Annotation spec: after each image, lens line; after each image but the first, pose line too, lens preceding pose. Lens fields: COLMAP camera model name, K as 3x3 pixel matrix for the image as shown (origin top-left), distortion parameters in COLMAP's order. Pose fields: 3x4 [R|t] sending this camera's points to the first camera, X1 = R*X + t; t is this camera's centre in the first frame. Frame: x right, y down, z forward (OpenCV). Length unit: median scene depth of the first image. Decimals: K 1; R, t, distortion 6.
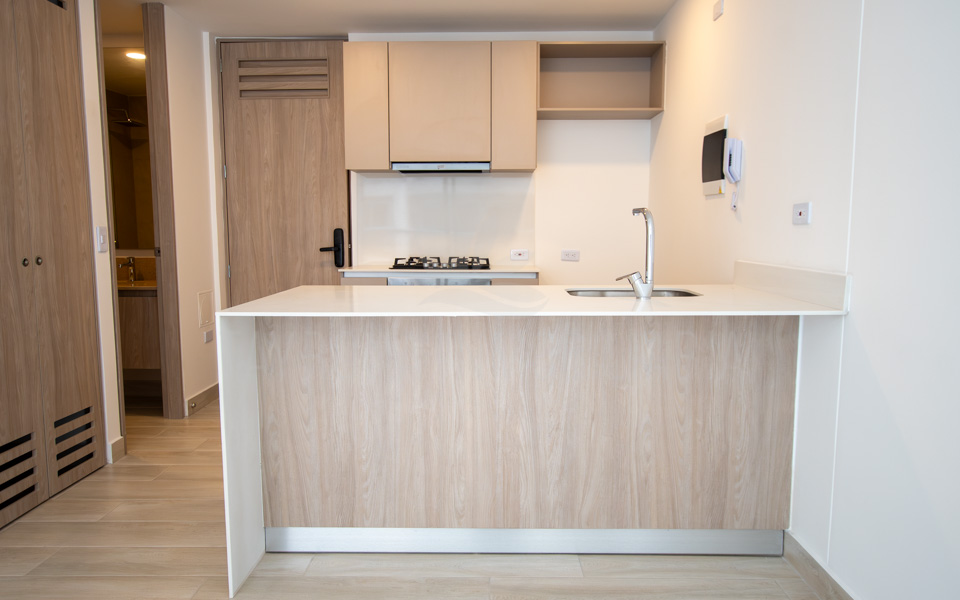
lens RADIAL K [[671.8, 0, 473.9], [0, 671.8, 303.2], [0, 0, 1]] dist [0.000239, 0.001691]
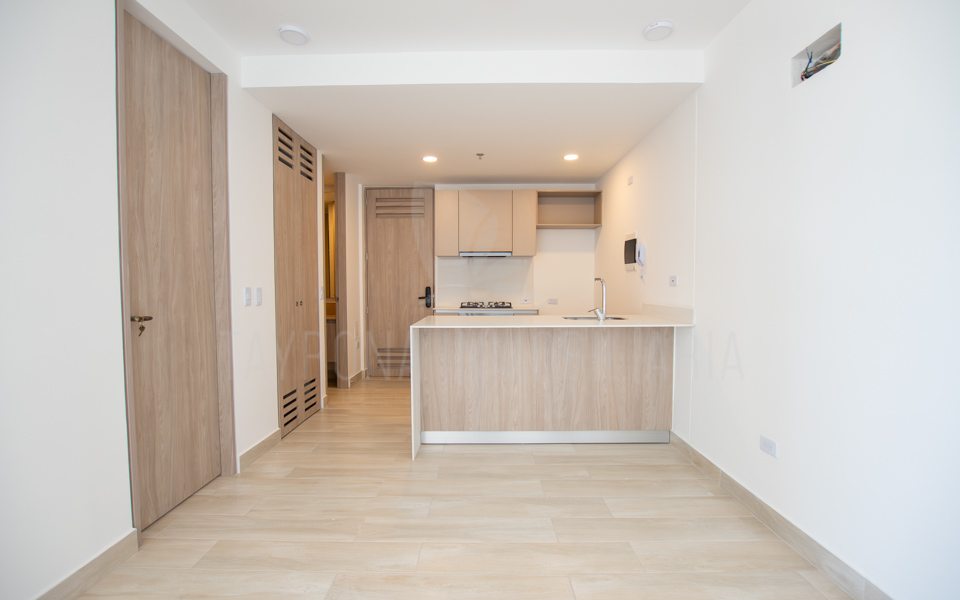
lens RADIAL K [[428.7, 0, 472.6], [0, 428.7, 303.6], [0, 0, 1]] dist [-0.026744, 0.000718]
pose [[0.999997, -0.001588, 0.001729, -0.125972], [0.001700, 0.997762, -0.066839, 0.023620], [-0.001619, 0.066842, 0.997762, -0.283136]]
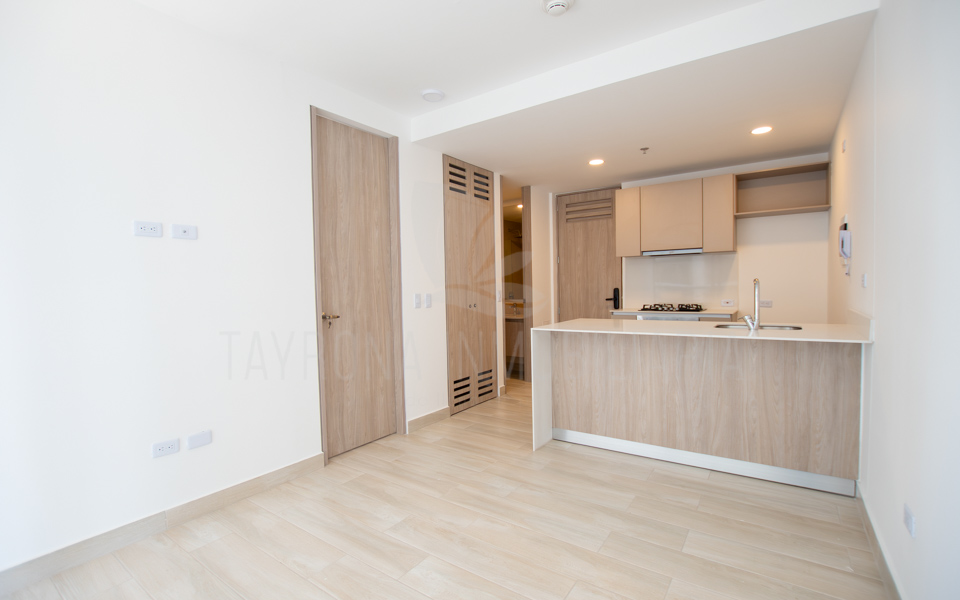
lens RADIAL K [[428.7, 0, 472.6], [0, 428.7, 303.6], [0, 0, 1]] dist [-0.026744, 0.000718]
pose [[0.821758, 0.004775, -0.569817, 0.223679], [-0.040188, 0.997961, -0.049593, 0.006930], [0.568418, 0.063653, 0.820274, -0.269787]]
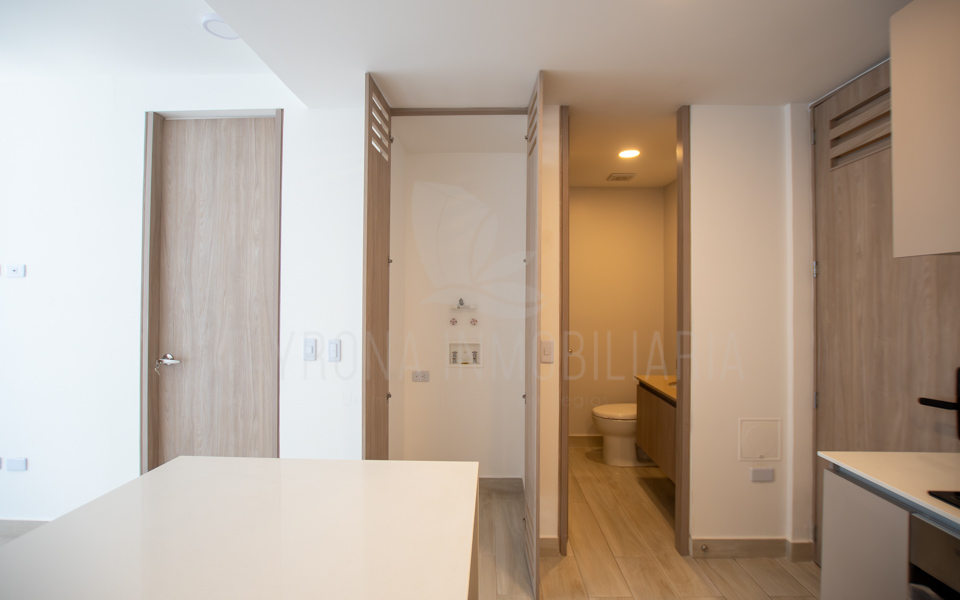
lens RADIAL K [[435.8, 0, 481.5], [0, 435.8, 293.9], [0, 0, 1]] dist [-0.020848, -0.000078]
pose [[-0.009877, -0.009846, -0.999903, 0.193123], [-0.111676, 0.993707, -0.008682, -0.193193], [0.993696, 0.111579, -0.010914, 1.005611]]
